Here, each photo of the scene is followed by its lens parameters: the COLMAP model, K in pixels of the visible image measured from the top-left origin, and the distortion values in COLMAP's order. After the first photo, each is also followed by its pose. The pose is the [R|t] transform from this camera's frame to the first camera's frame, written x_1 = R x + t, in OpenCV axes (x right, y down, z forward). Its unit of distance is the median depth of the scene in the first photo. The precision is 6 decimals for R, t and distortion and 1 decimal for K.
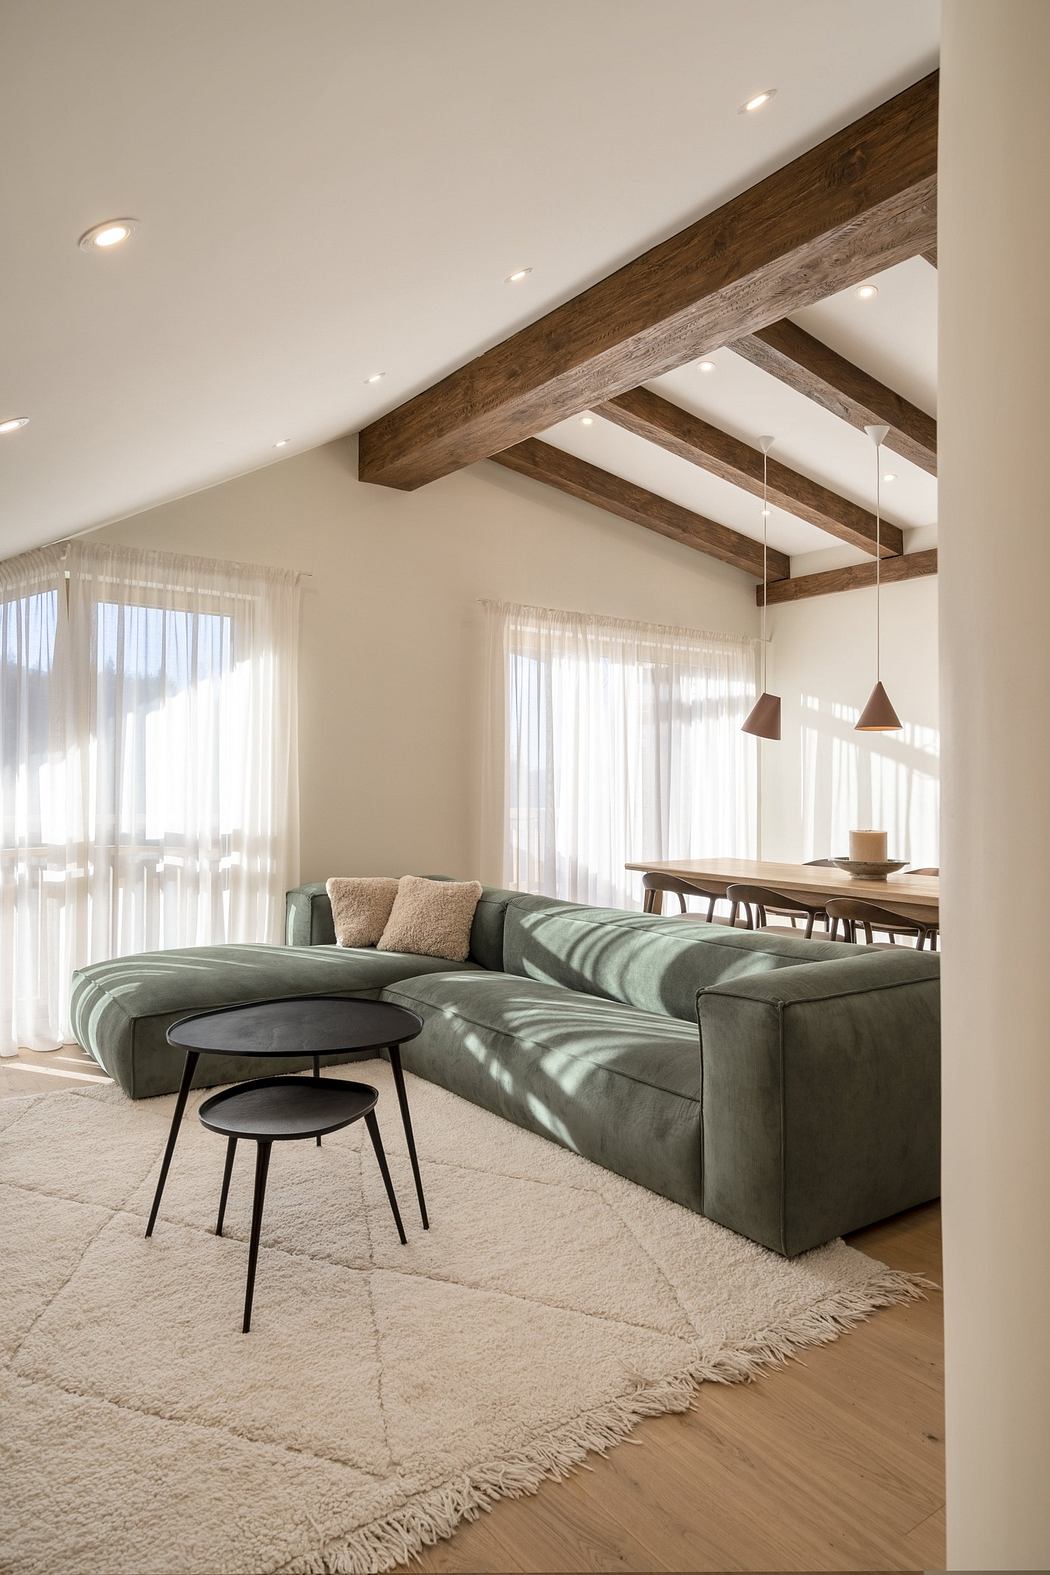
lens RADIAL K [[950.2, 0, 523.3], [0, 950.2, 820.8], [0, 0, 1]] dist [0.004765, 0.001512]
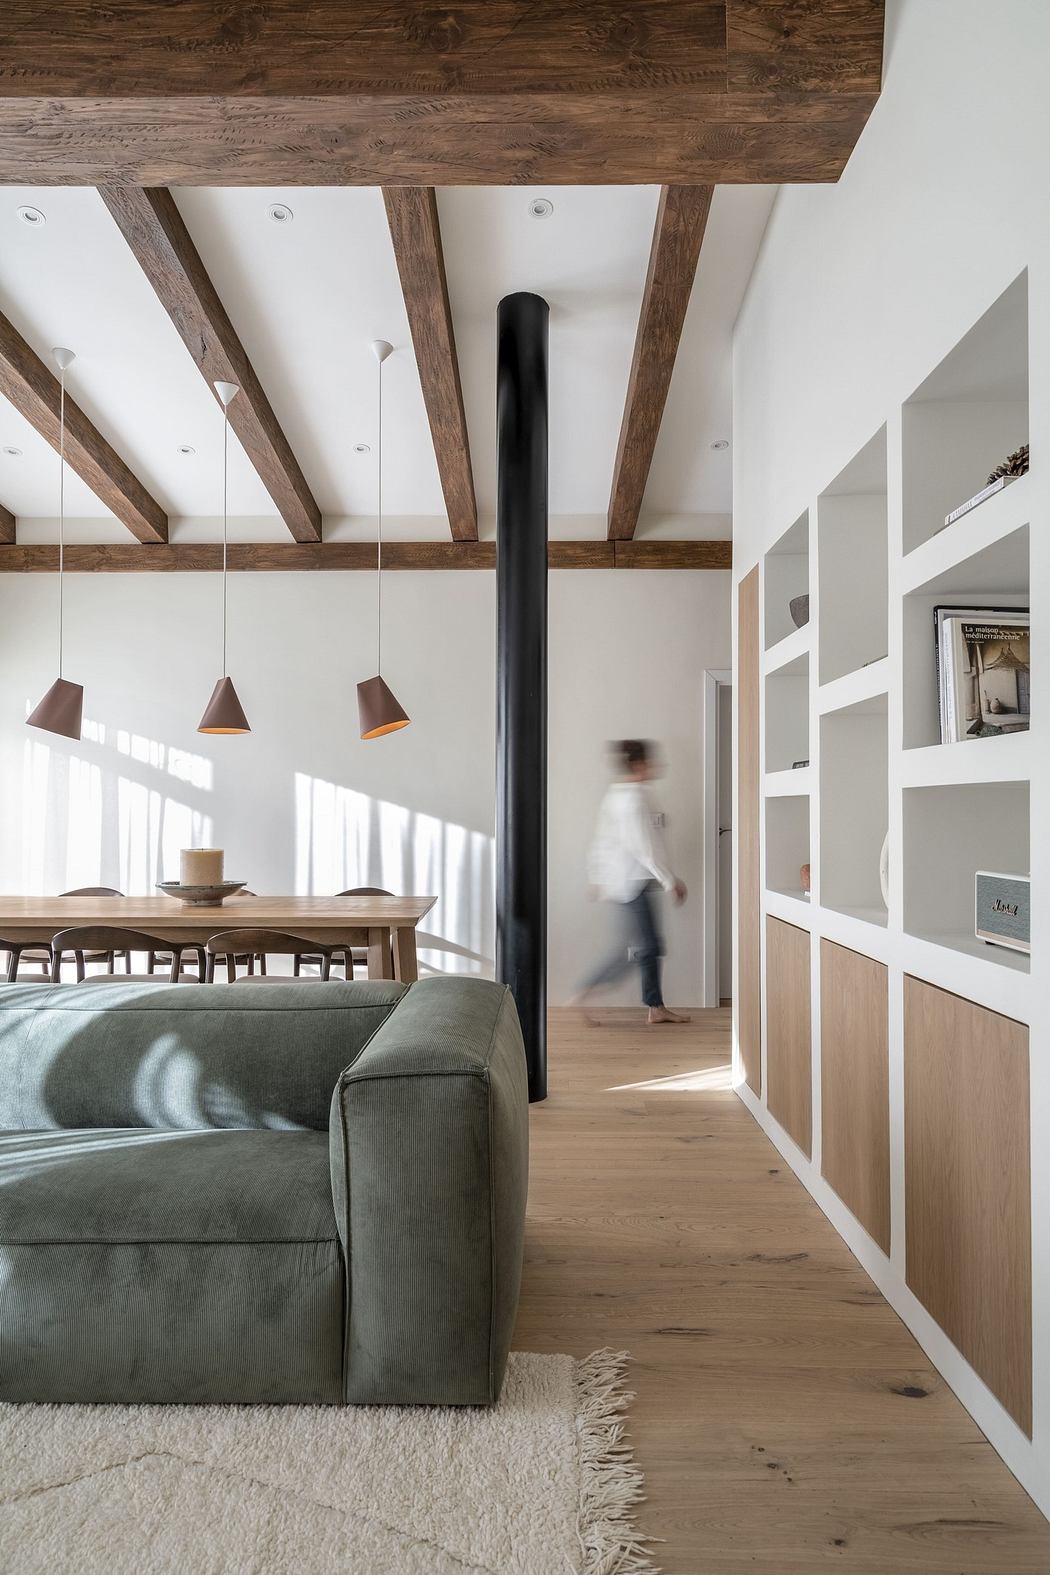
lens RADIAL K [[950.2, 0, 523.3], [0, 950.2, 820.8], [0, 0, 1]] dist [0.004765, 0.001512]
pose [[0.608997, -0.016190, 0.793007, -0.210352], [0.034948, 0.999368, -0.006436, 0.000393], [-0.792402, 0.031634, 0.609178, 0.355713]]
